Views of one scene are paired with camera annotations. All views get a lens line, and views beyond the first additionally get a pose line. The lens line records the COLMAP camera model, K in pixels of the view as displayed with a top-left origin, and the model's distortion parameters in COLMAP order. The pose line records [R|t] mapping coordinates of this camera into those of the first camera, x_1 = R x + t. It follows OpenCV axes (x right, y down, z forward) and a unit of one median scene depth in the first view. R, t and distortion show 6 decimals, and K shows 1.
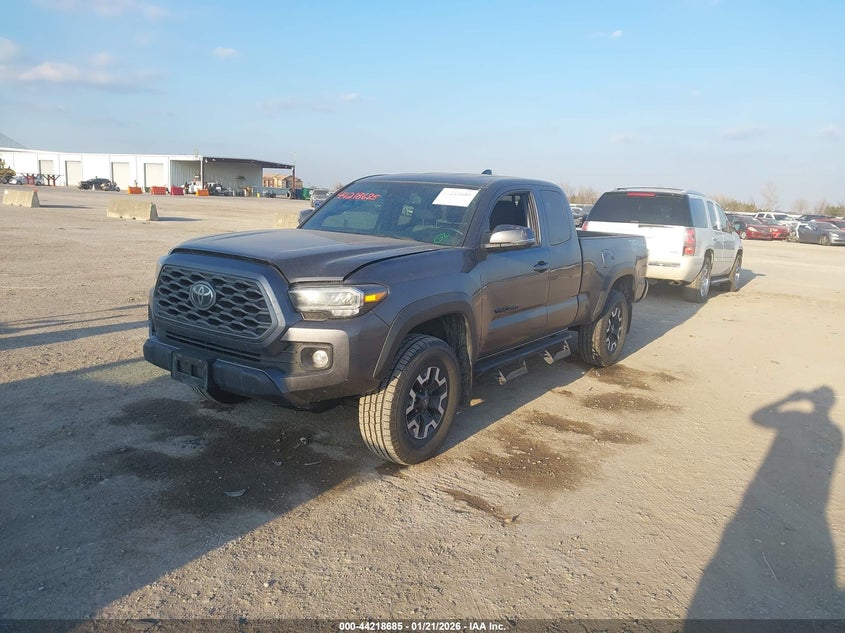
lens RADIAL K [[660.2, 0, 425.4], [0, 660.2, 312.0], [0, 0, 1]] dist [0.003517, 0.003371]
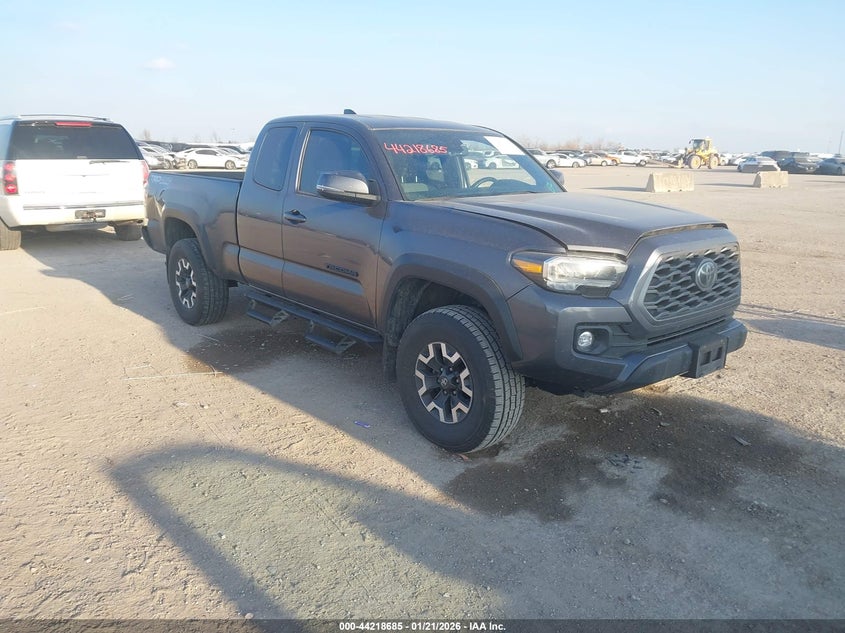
lens RADIAL K [[660.2, 0, 425.4], [0, 660.2, 312.0], [0, 0, 1]] dist [0.003517, 0.003371]
pose [[0.235167, -0.277568, 0.931479, -1.119411], [0.158683, 0.956462, 0.244950, -0.225958], [-0.958914, 0.090206, 0.268973, 0.981314]]
